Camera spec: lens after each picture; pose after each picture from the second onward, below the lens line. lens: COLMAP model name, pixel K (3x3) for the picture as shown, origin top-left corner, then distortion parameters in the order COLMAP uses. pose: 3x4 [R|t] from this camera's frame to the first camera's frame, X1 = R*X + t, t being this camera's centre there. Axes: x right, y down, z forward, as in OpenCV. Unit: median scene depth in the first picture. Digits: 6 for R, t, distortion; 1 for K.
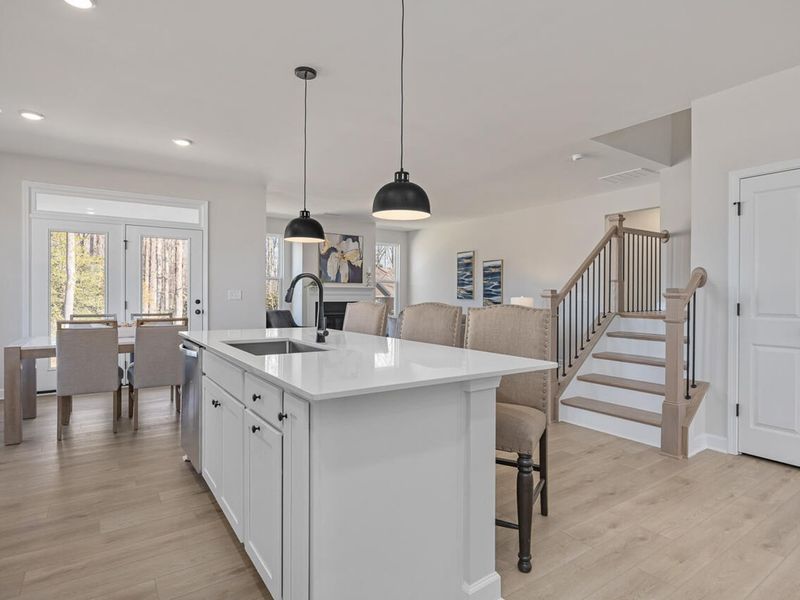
lens RADIAL K [[440.7, 0, 402.9], [0, 440.7, 297.5], [0, 0, 1]] dist [-0.008642, -0.000533]
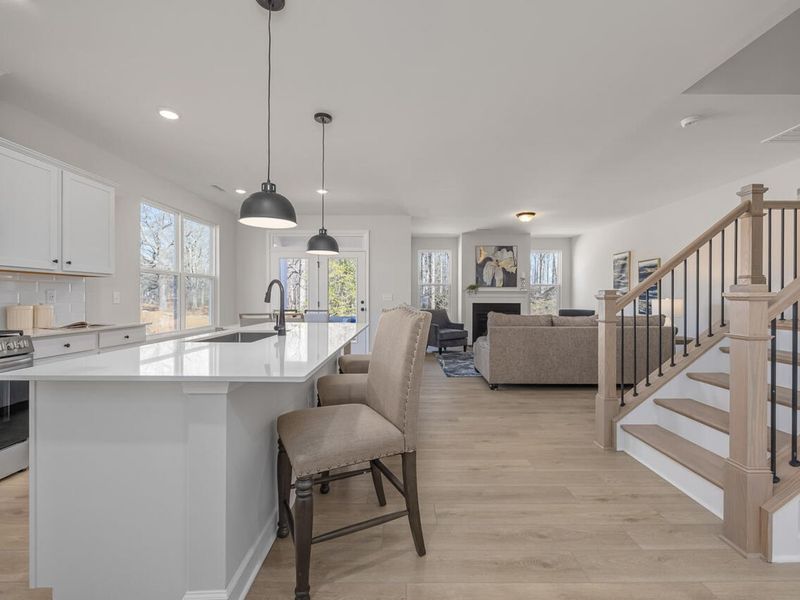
lens RADIAL K [[341.4, 0, 406.1], [0, 341.4, 298.7], [0, 0, 1]] dist [-0.001014, -0.000155]
pose [[0.828430, -0.000038, -0.560093, 0.175059], [-0.001854, 0.999994, -0.002811, 0.000663], [0.560090, 0.003368, 0.828425, 0.114179]]
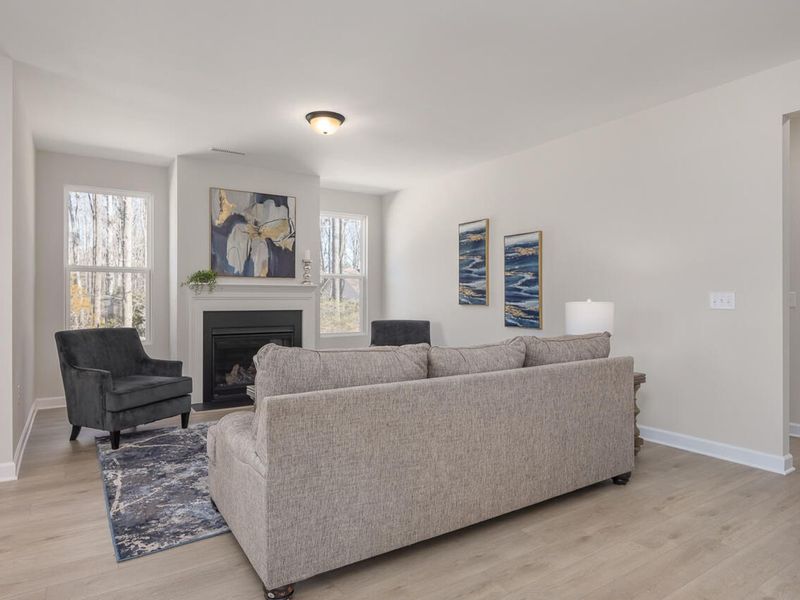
lens RADIAL K [[496.1, 0, 400.0], [0, 496.1, 300.0], [0, 0, 1]] dist [-0.003128, -0.000644]
pose [[0.999728, -0.004435, -0.022890, 0.064412], [0.004364, 0.999986, -0.003123, -0.001152], [0.022903, 0.003022, 0.999733, 0.371563]]
